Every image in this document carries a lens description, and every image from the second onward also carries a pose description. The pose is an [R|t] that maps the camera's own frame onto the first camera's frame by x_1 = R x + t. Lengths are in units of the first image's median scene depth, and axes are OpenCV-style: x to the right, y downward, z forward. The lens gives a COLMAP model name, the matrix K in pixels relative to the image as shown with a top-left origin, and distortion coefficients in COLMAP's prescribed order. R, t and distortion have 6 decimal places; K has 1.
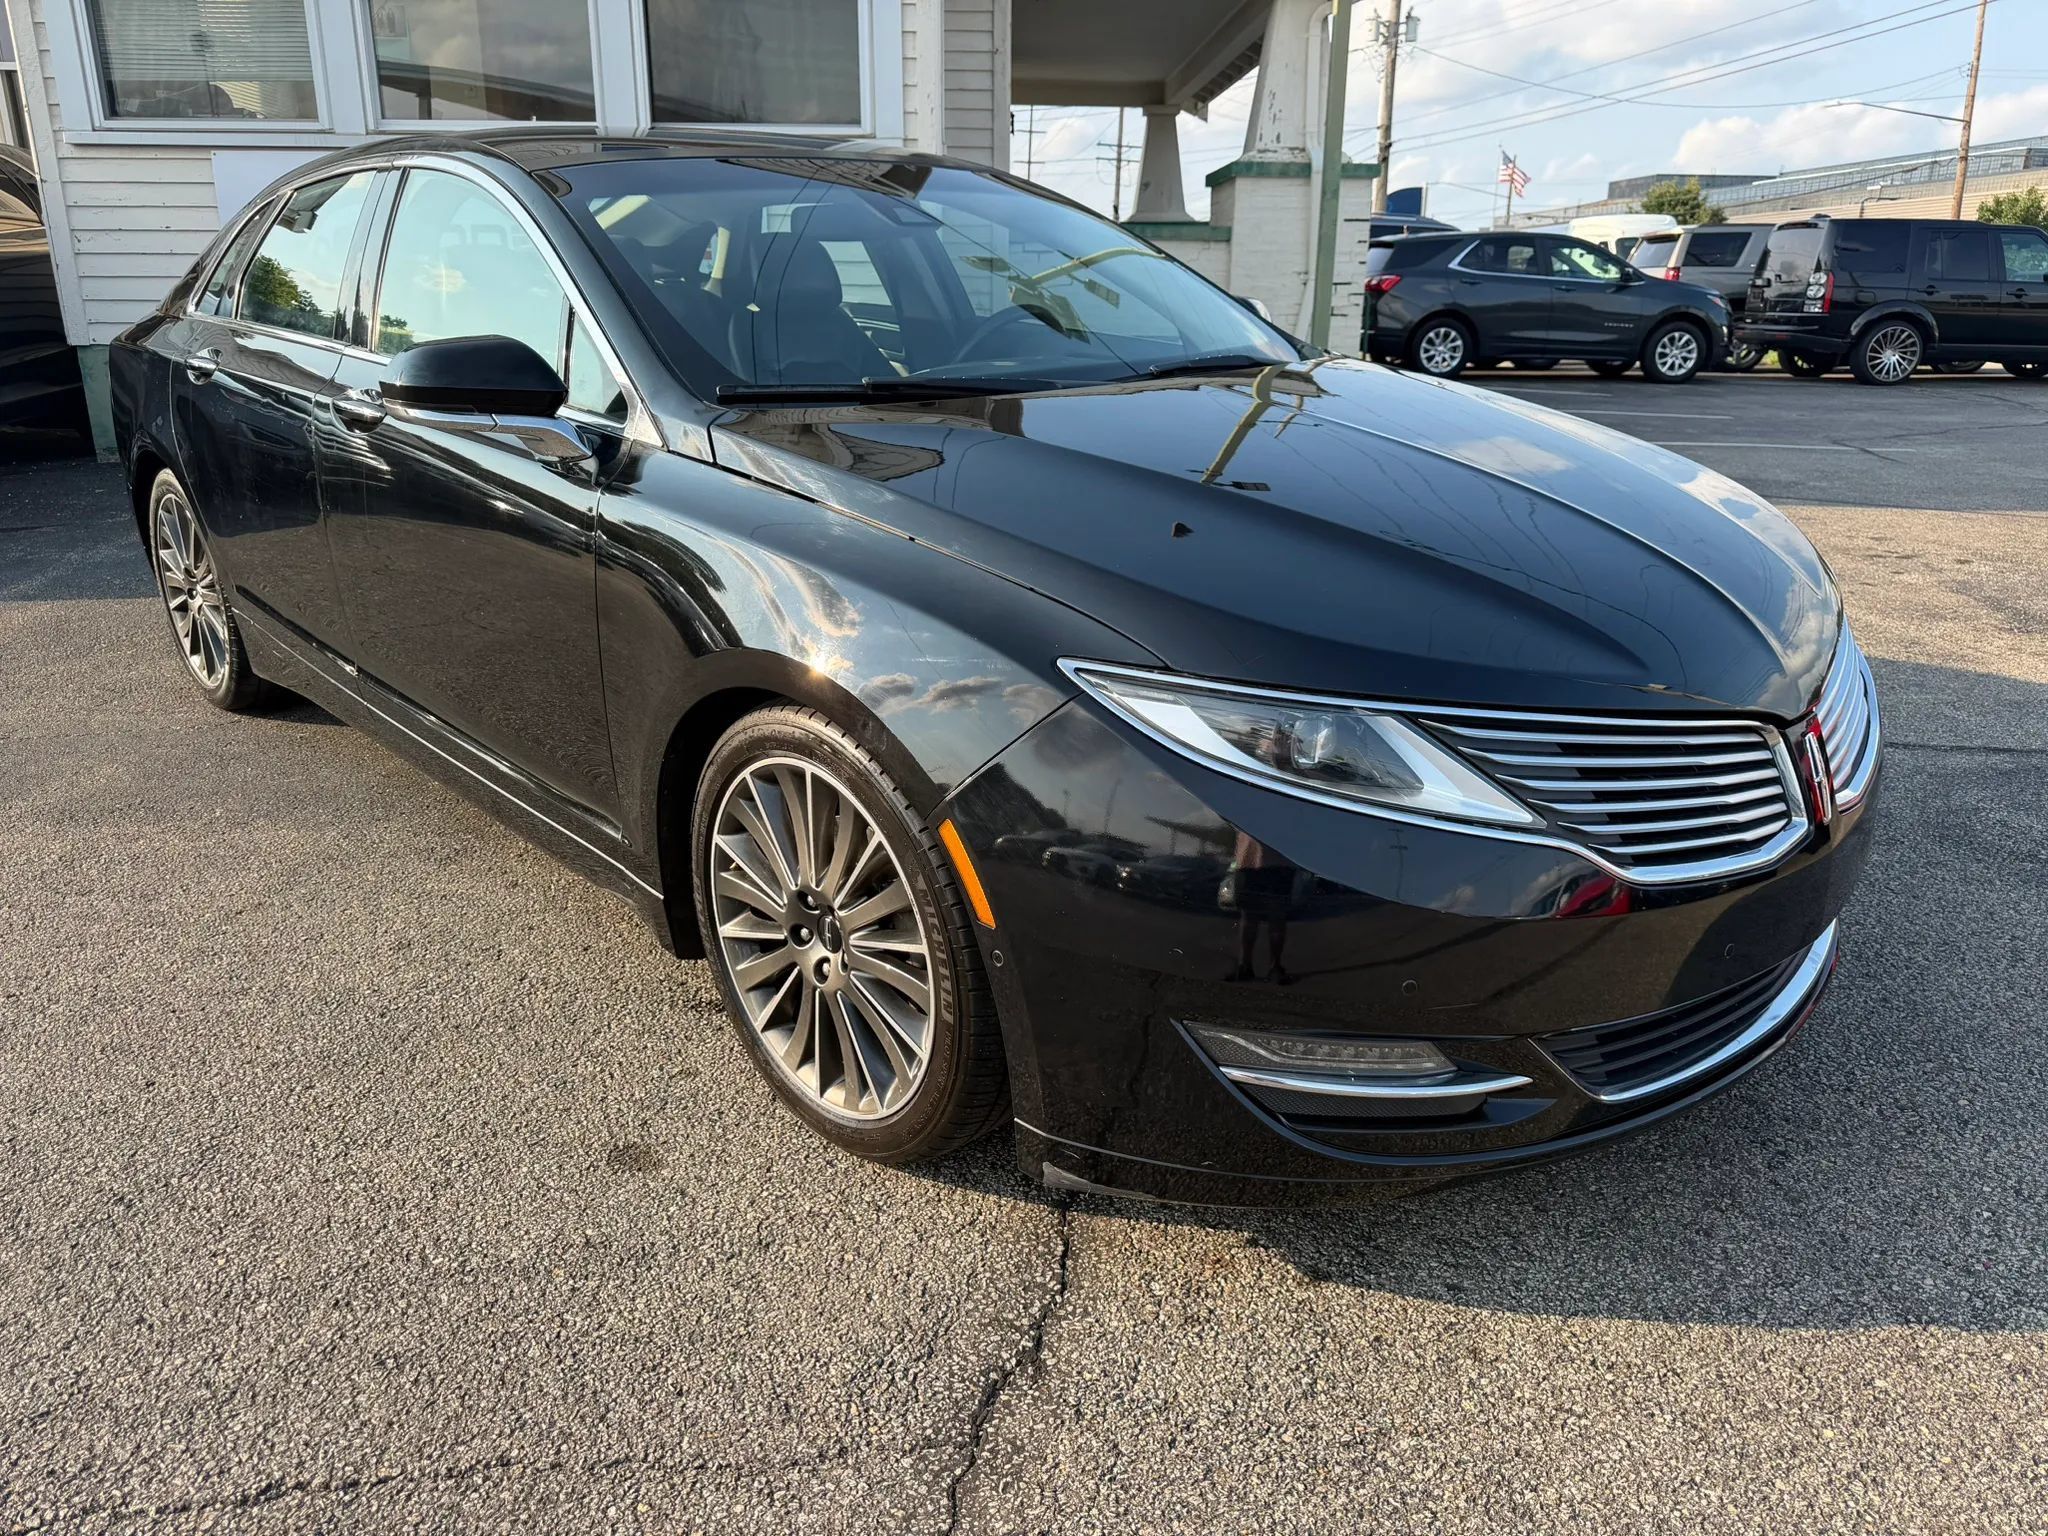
lens RADIAL K [[1475.9, 0, 1020.8], [0, 1475.9, 759.9], [0, 0, 1]] dist [-0.002380, -0.007220]
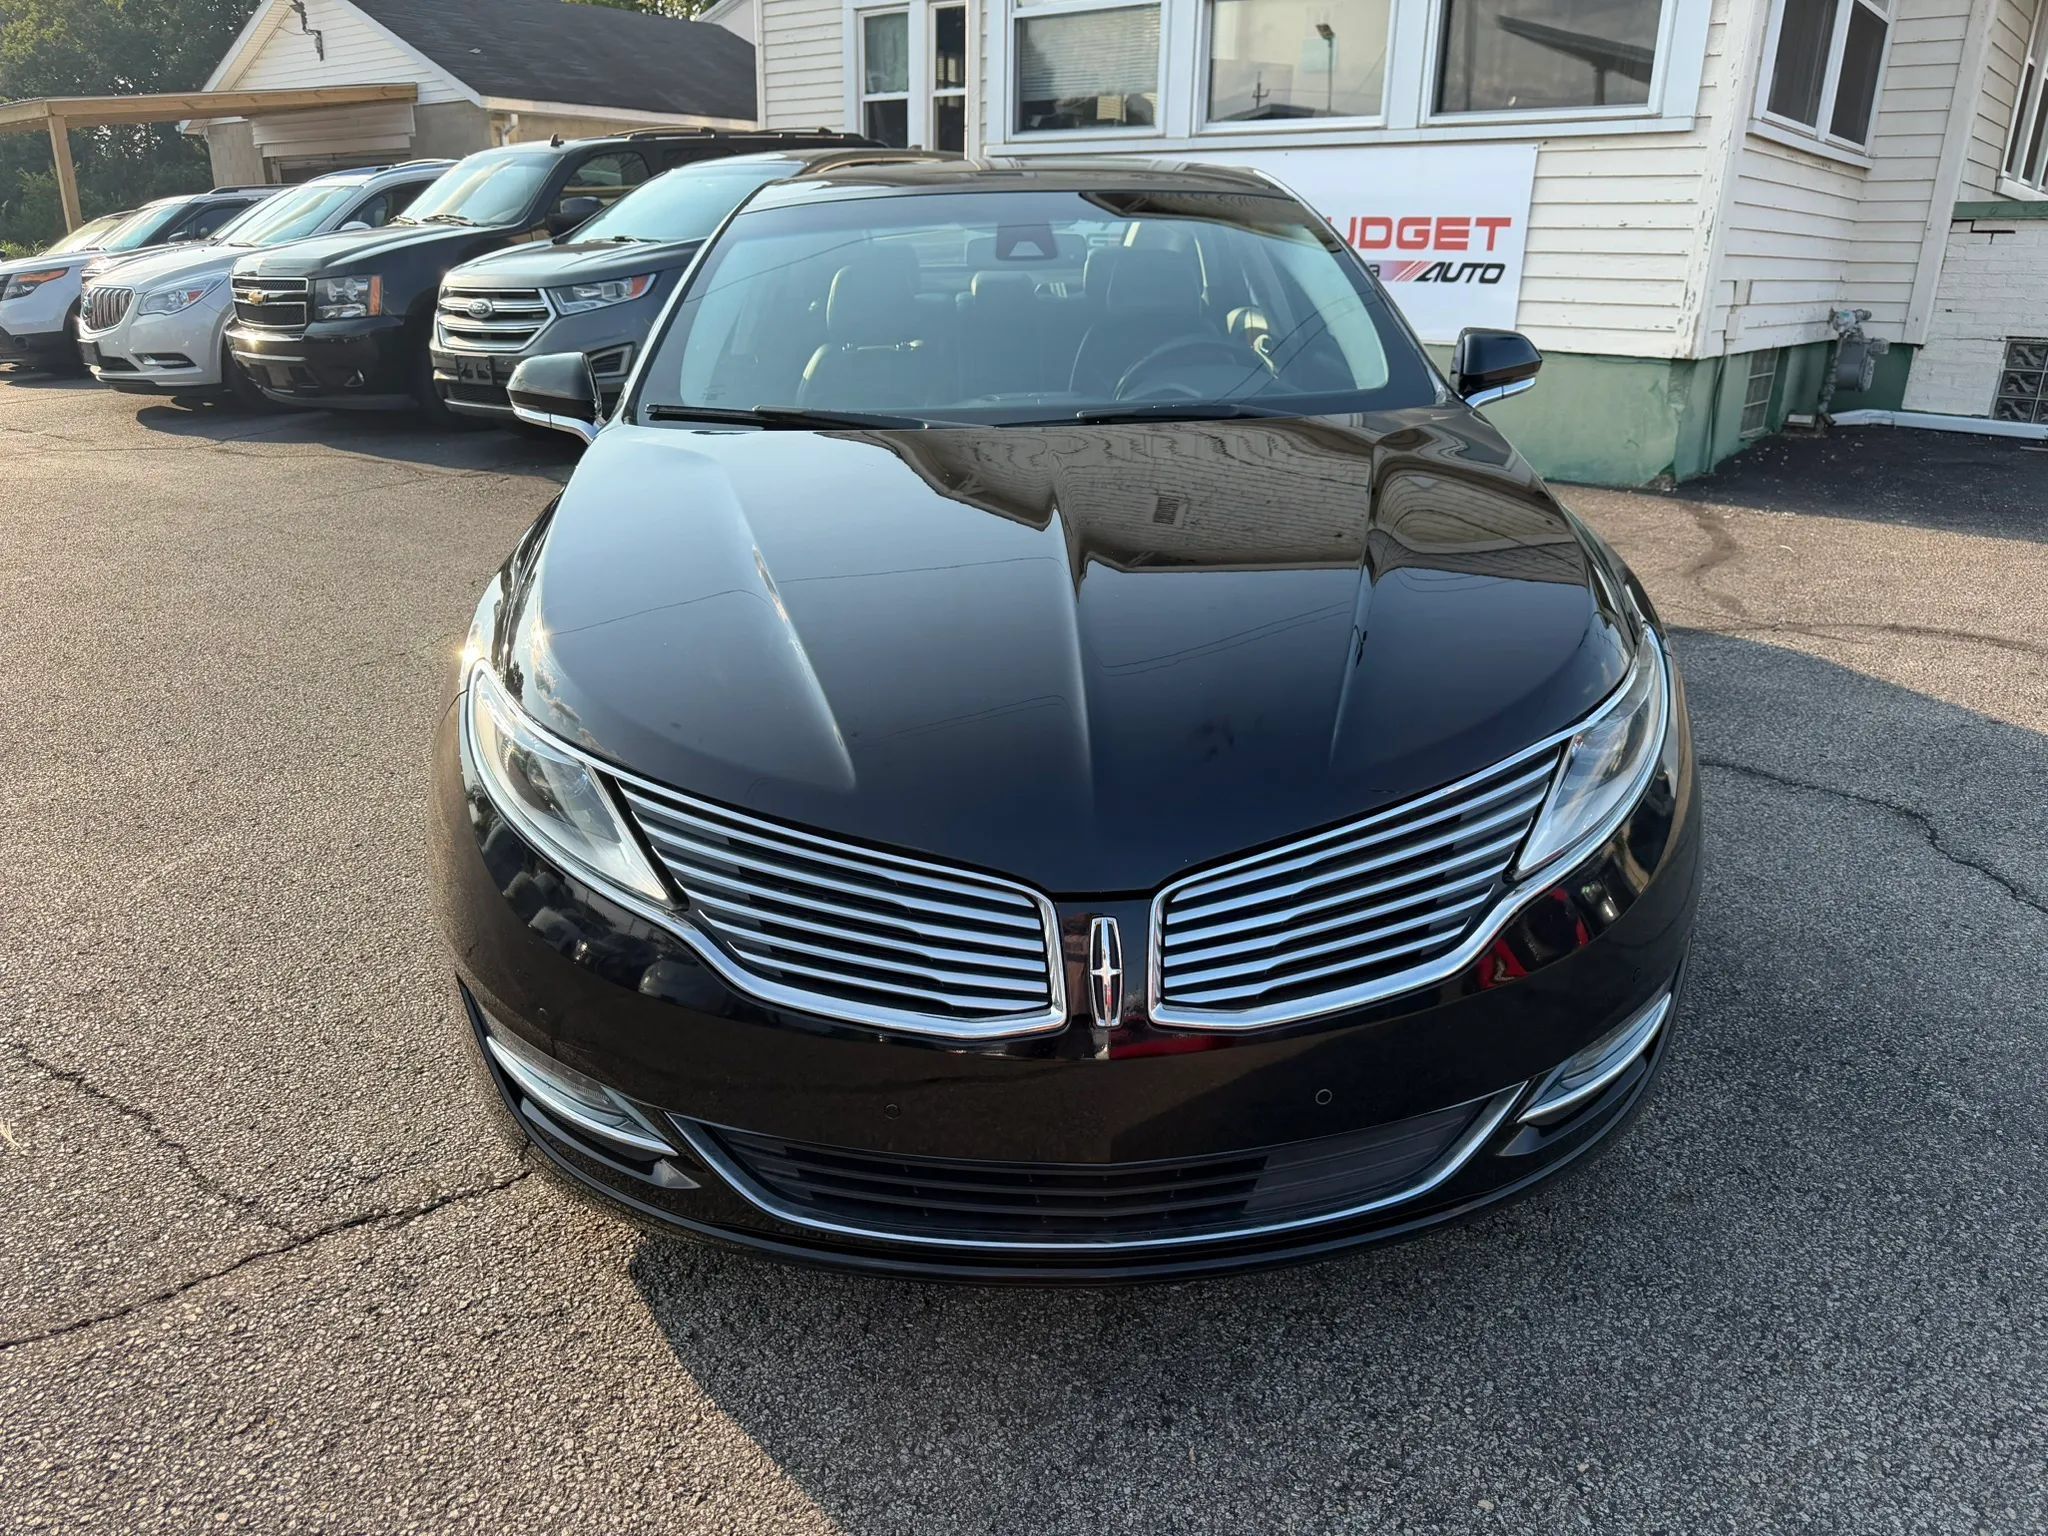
lens RADIAL K [[1471.6, 0, 1026.3], [0, 1471.6, 766.6], [0, 0, 1]] dist [0.003977, -0.008378]
pose [[0.759162, 0.214326, -0.614604, 0.995947], [-0.200389, 0.975331, 0.092599, -0.169165], [0.619288, 0.052862, 0.783382, 0.300179]]
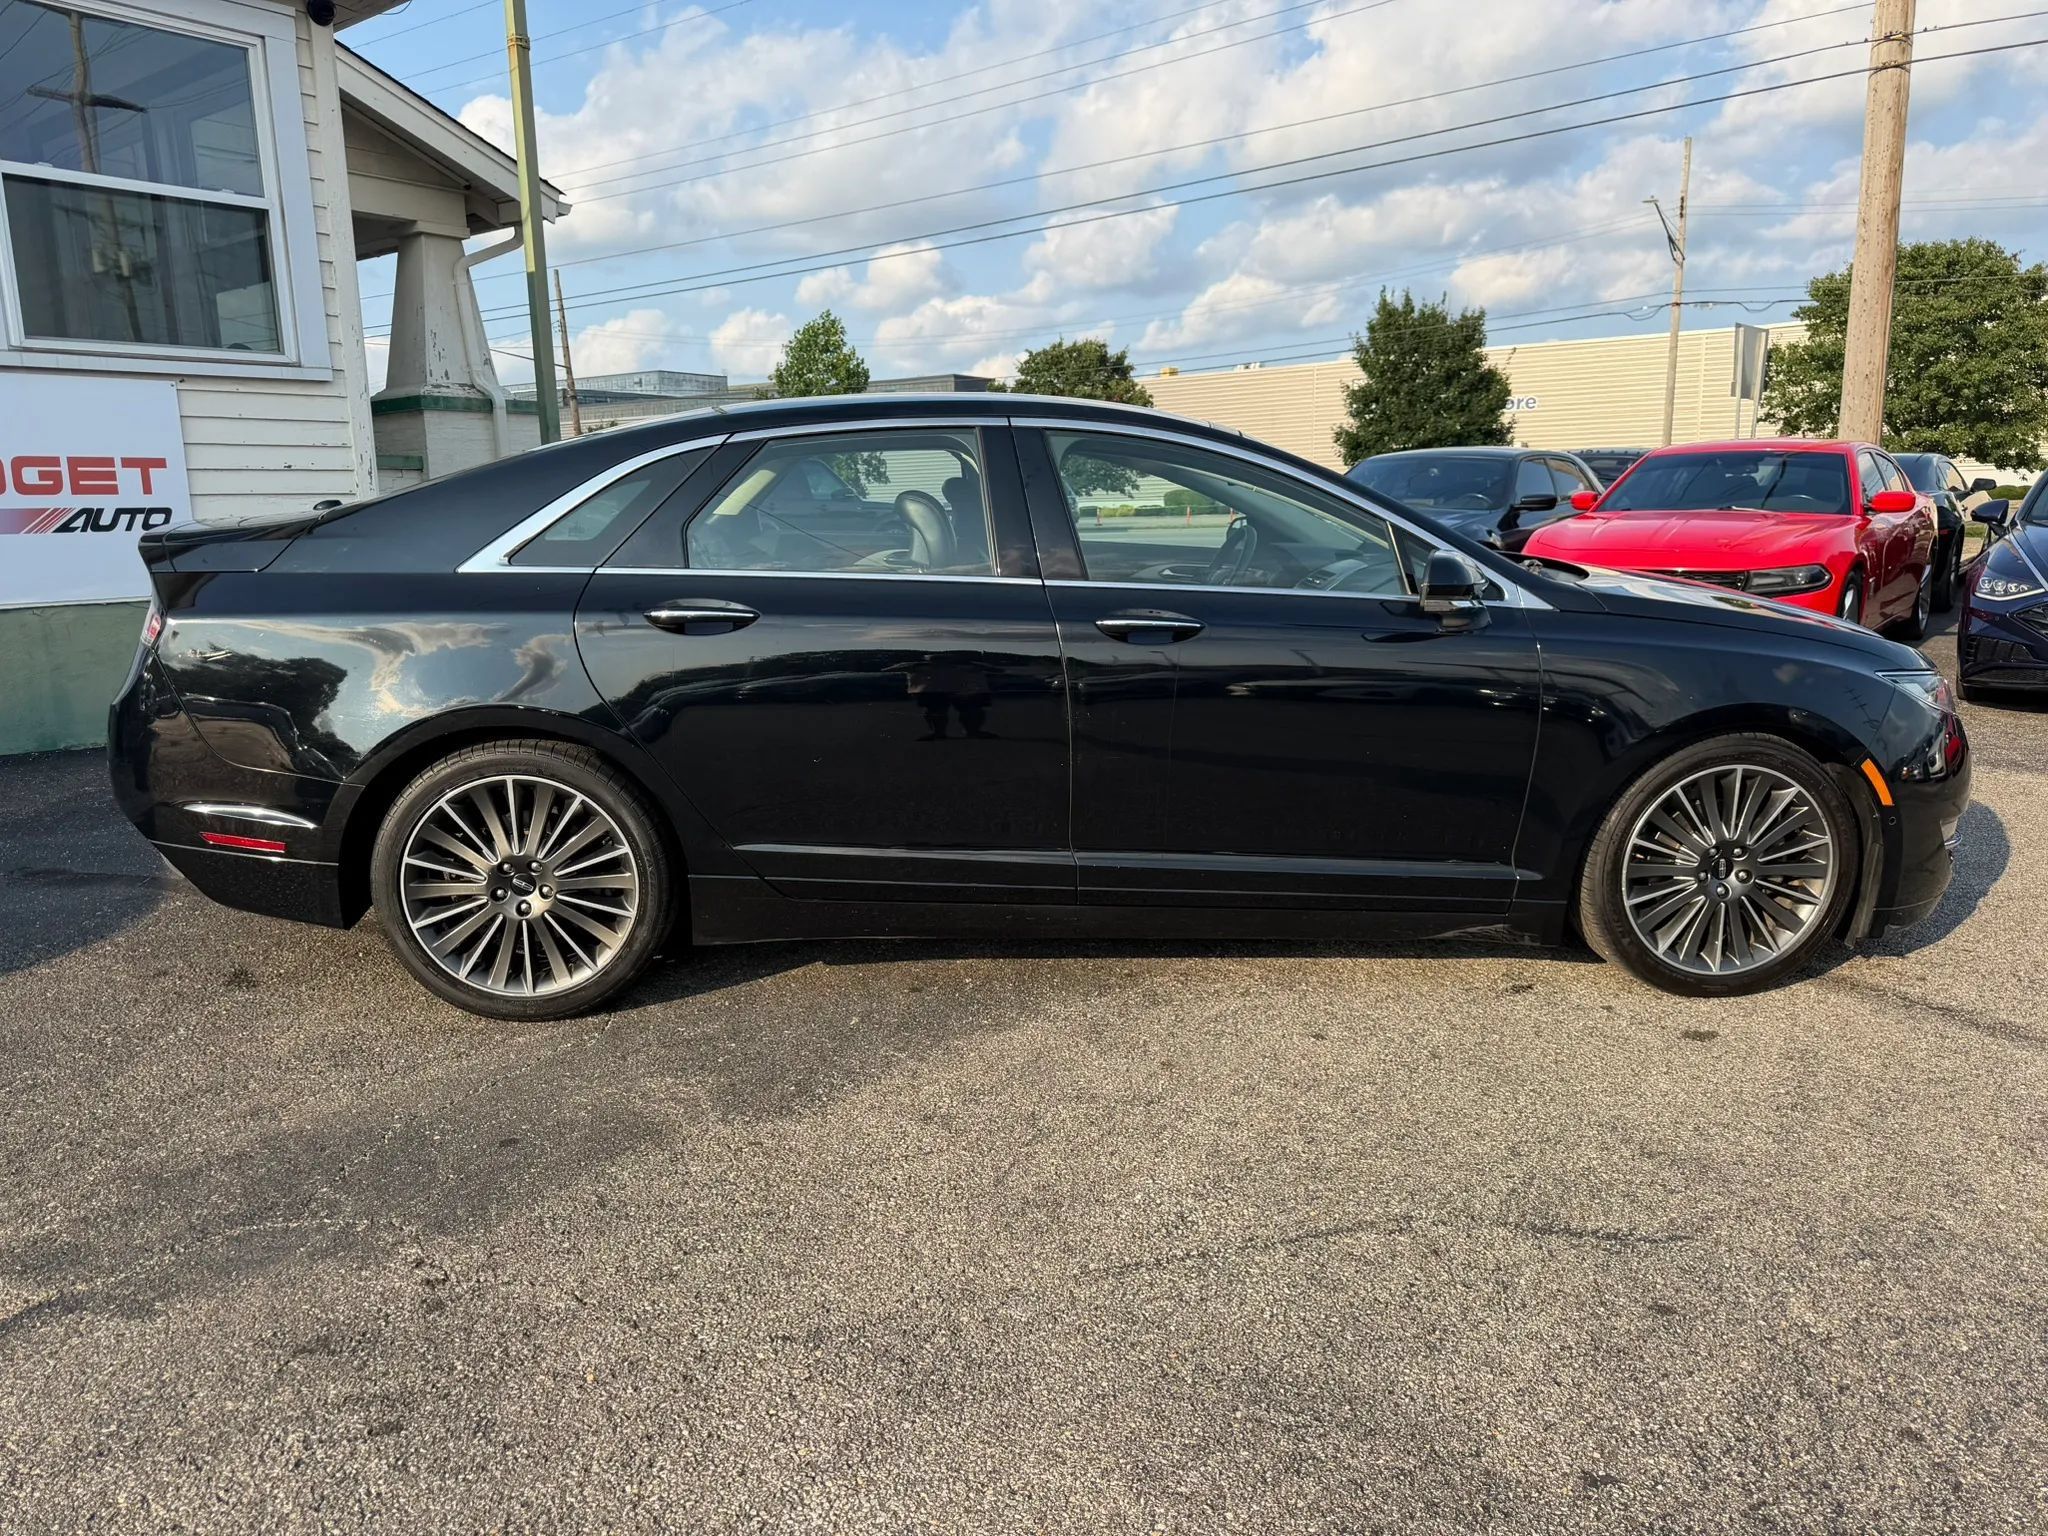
lens RADIAL K [[1479.2, 0, 1024.5], [0, 1479.2, 742.8], [0, 0, 1]] dist [-0.008867, 0.000539]
pose [[0.645981, -0.147043, 0.749058, -2.168285], [0.257212, 0.965817, -0.032224, -0.201299], [-0.718715, 0.213483, 0.661721, 0.457771]]
